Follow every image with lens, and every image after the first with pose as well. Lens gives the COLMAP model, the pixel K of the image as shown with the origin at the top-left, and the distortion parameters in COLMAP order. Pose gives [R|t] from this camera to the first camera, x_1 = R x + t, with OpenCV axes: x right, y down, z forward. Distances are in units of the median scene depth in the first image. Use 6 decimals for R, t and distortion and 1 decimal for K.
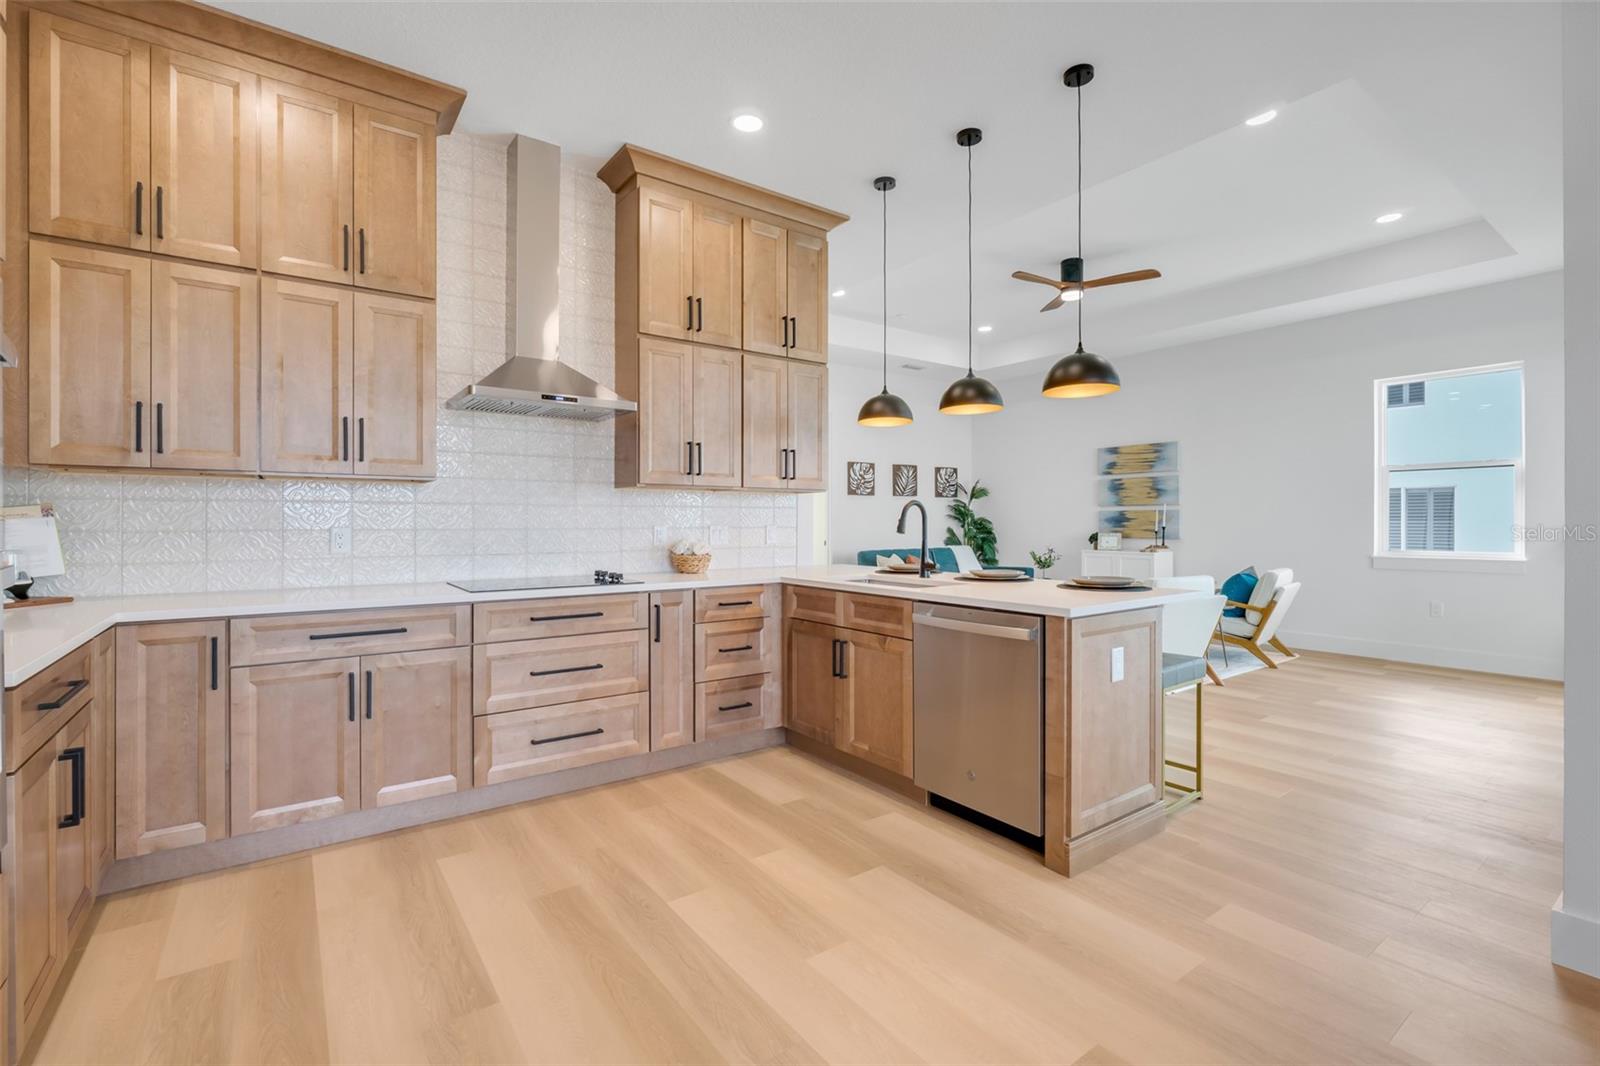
lens RADIAL K [[715.8, 0, 800.5], [0, 715.8, 522.1], [0, 0, 1]] dist [-0.006349, -0.000509]
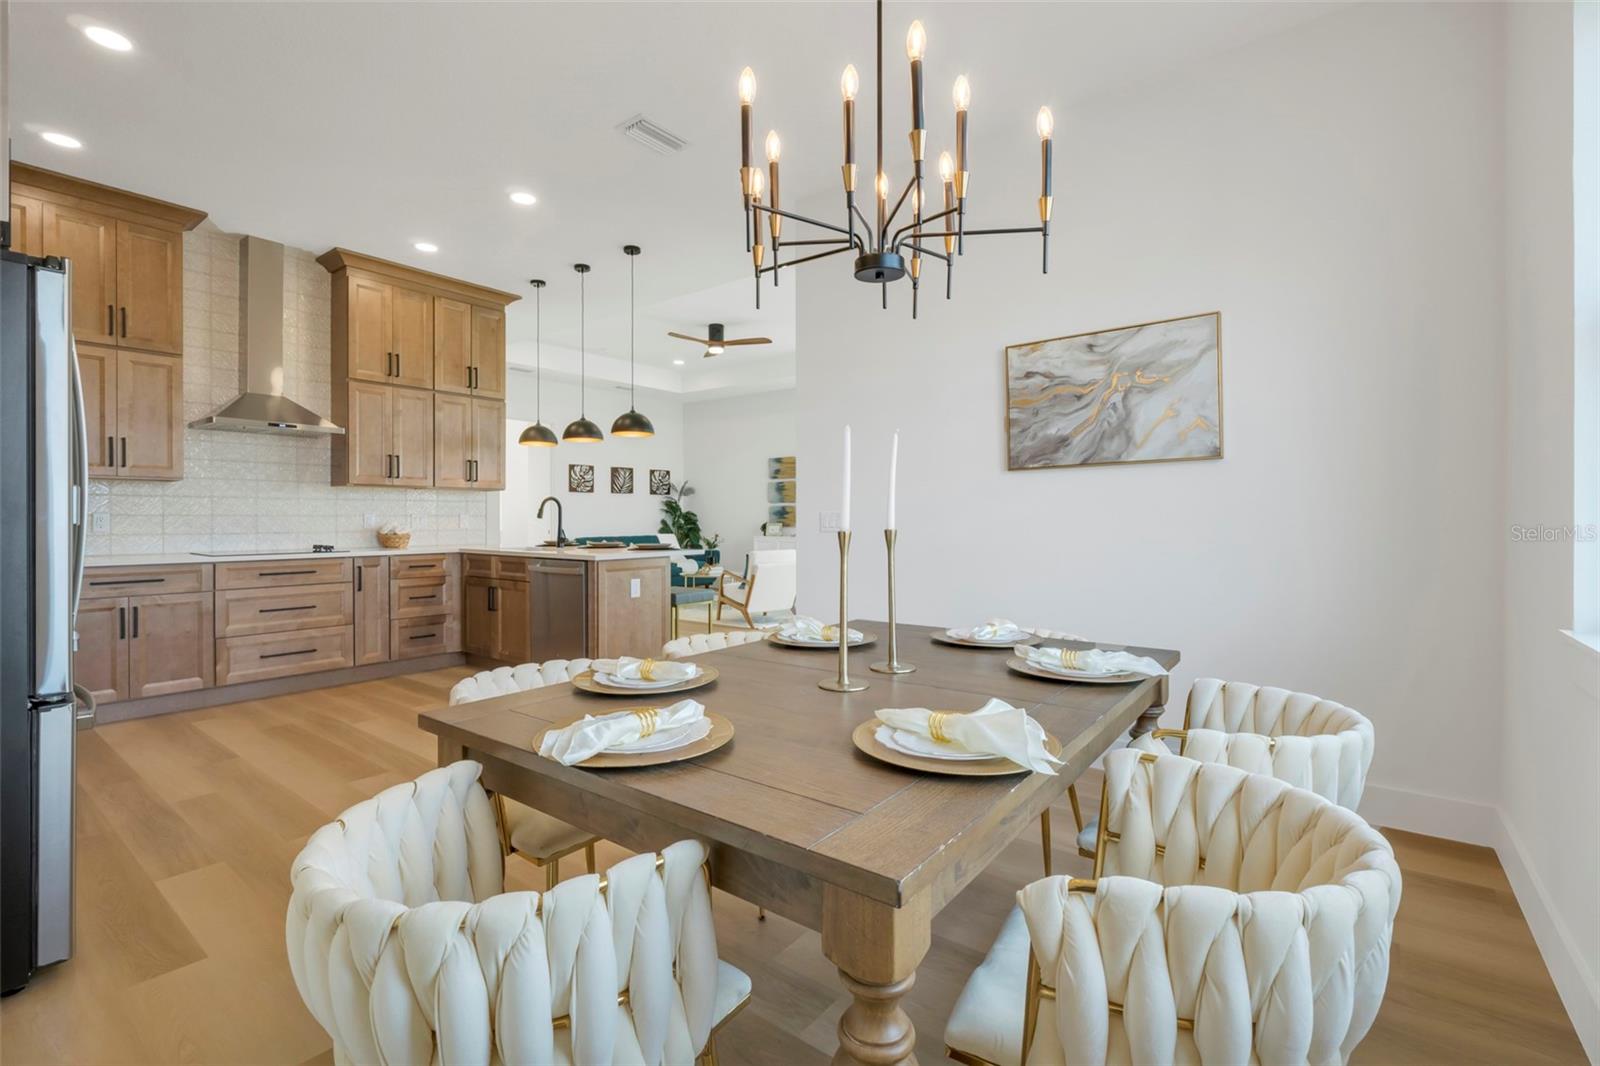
lens RADIAL K [[715.8, 0, 800.4], [0, 715.8, 521.5], [0, 0, 1]] dist [-0.006349, -0.000509]
pose [[0.959573, -0.000988, 0.281460, 0.237769], [-0.000147, 0.999992, 0.004012, 0.015533], [-0.281461, -0.003891, 0.959565, -0.618480]]
